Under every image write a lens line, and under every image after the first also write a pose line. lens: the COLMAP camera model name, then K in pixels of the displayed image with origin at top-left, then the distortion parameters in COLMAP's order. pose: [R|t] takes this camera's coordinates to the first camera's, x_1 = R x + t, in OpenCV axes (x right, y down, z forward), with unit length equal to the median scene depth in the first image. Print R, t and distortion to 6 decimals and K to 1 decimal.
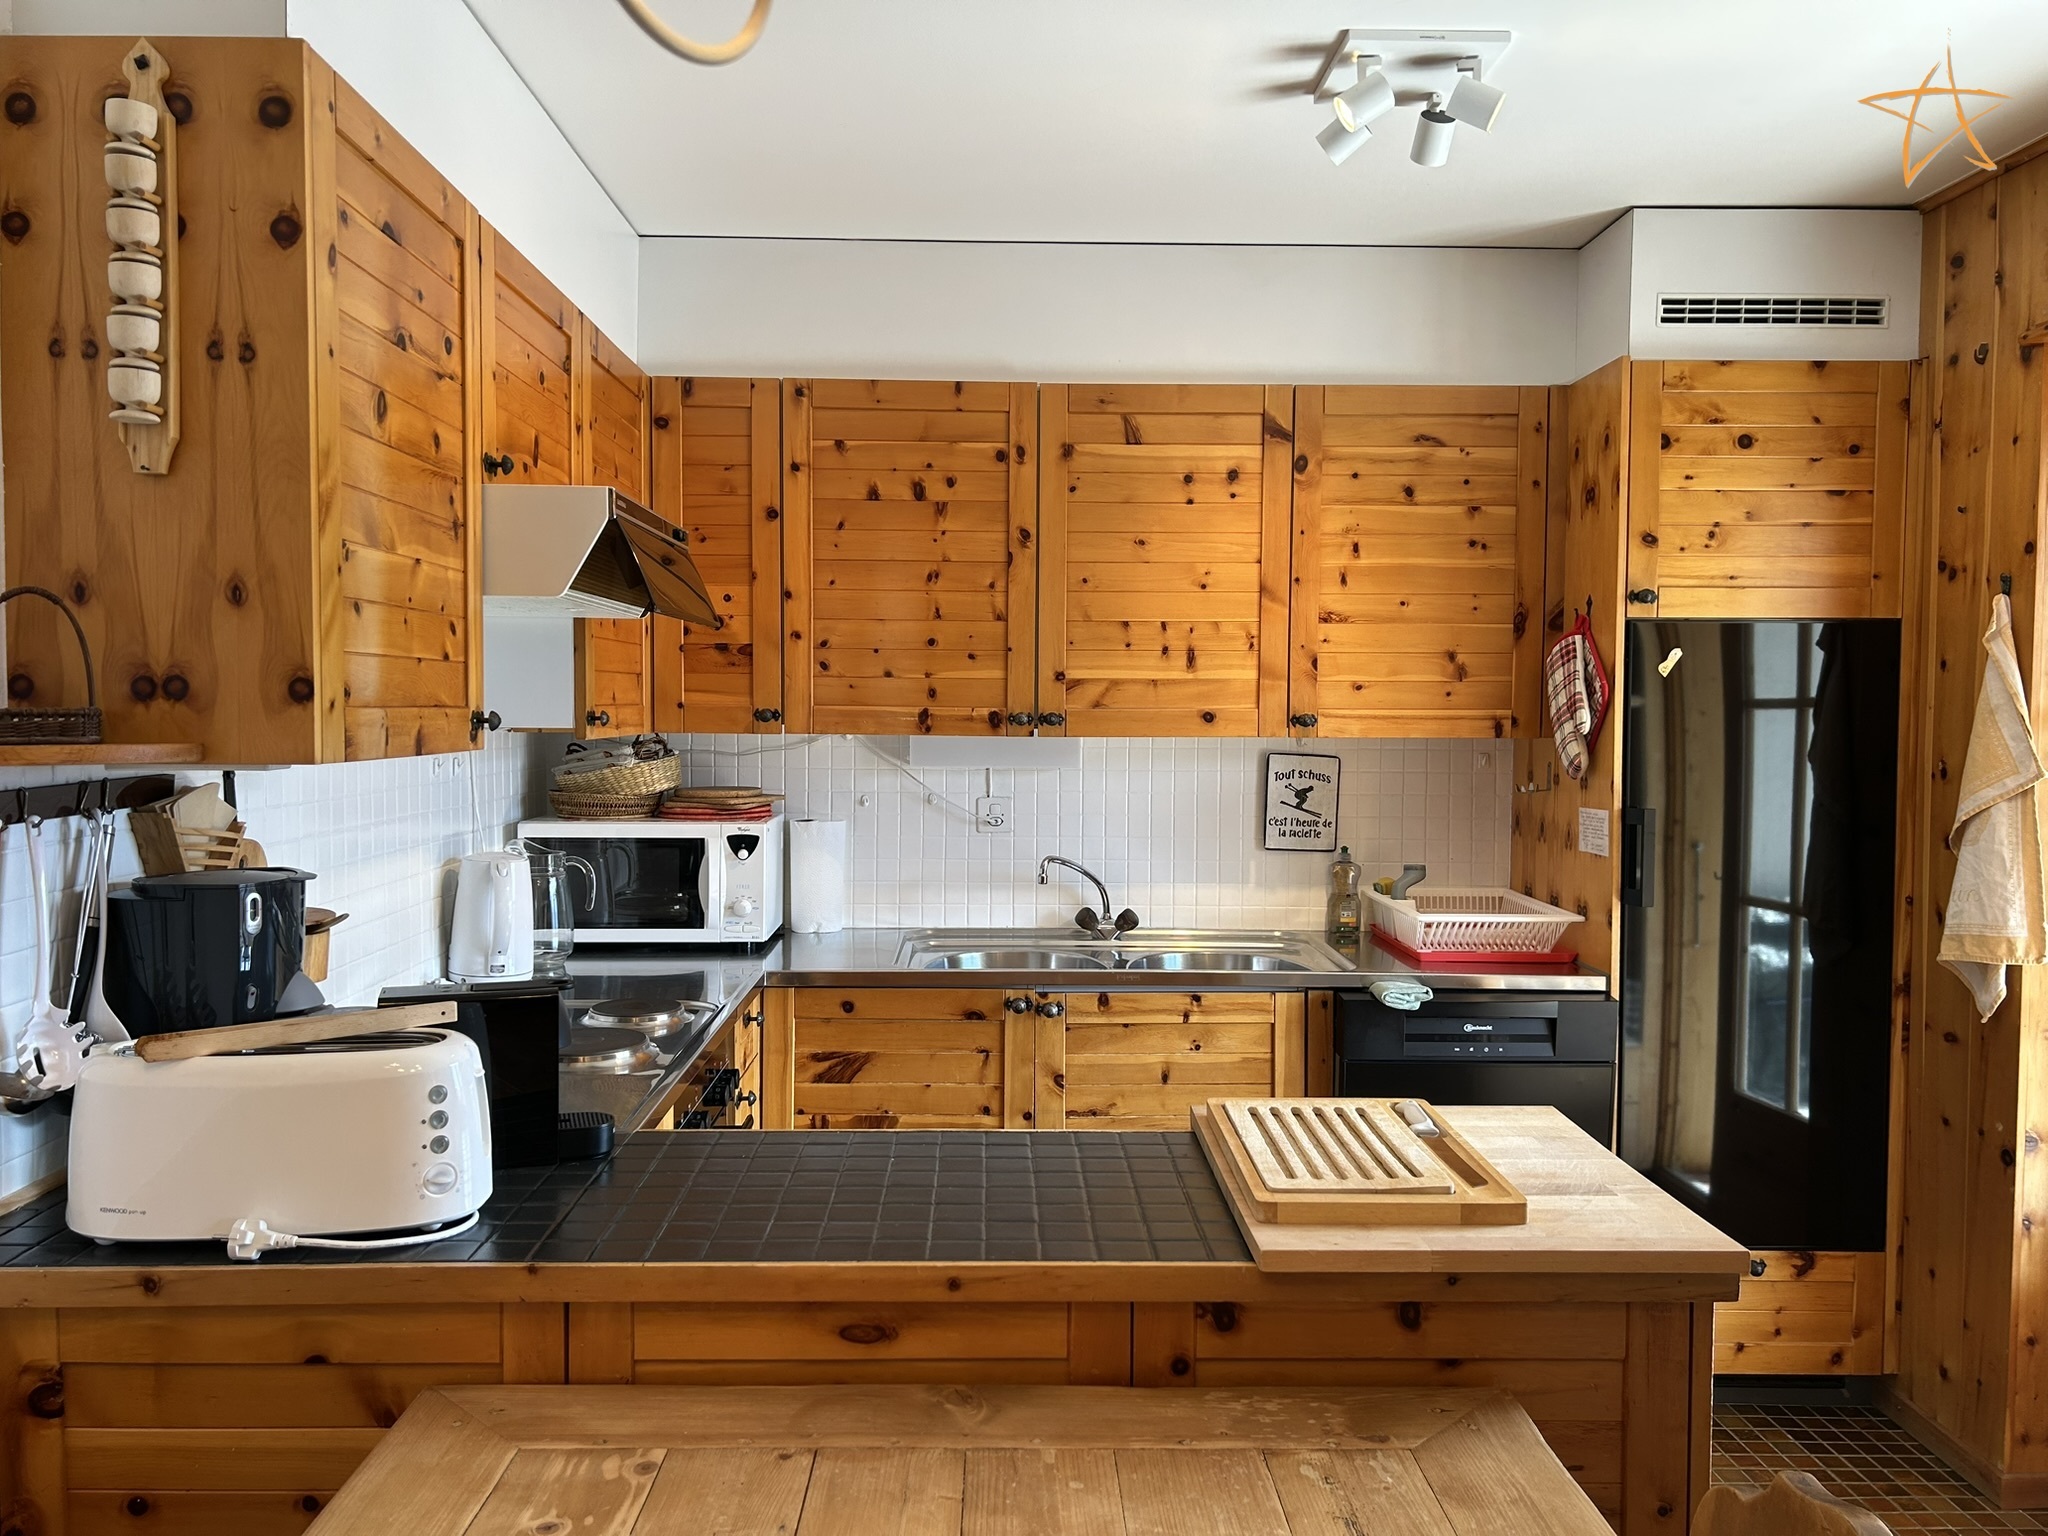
lens RADIAL K [[1535.9, 0, 1019.2], [0, 1535.9, 762.5], [0, 0, 1]] dist [0.076934, -0.089332]
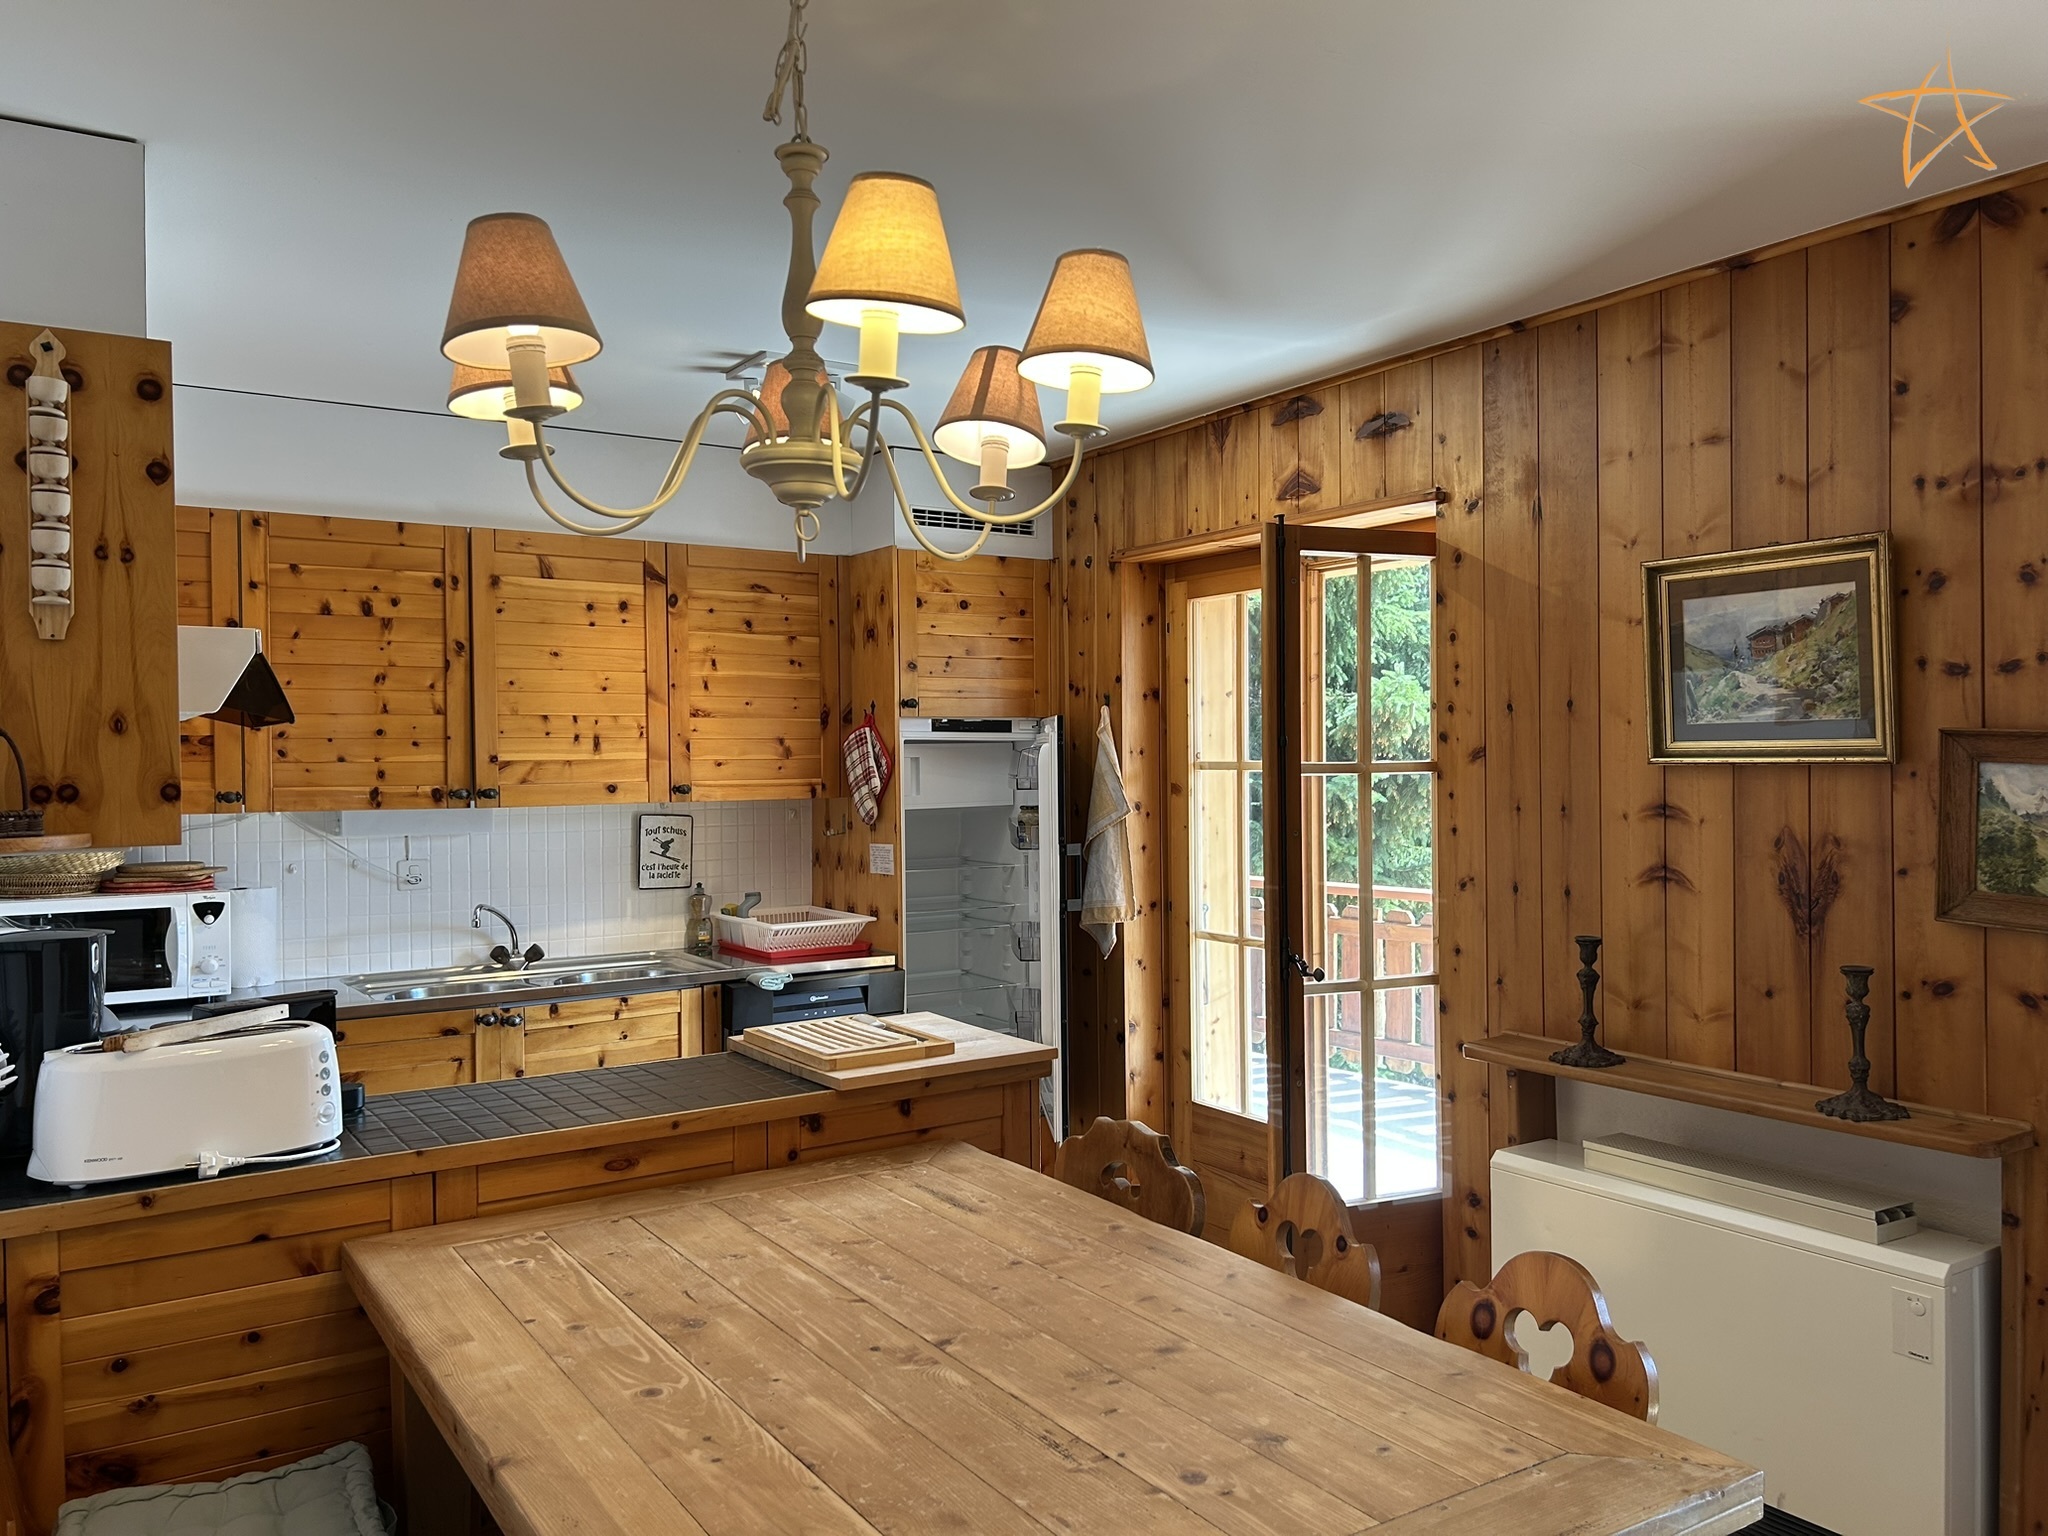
lens RADIAL K [[1535.9, 0, 1043.6], [0, 1535.9, 767.0], [0, 0, 1]] dist [0.076934, -0.089332]
pose [[0.842164, -0.018347, 0.538909, -0.301937], [0.036606, 0.999061, -0.023192, -0.004230], [-0.537977, 0.039259, 0.842045, -0.338470]]
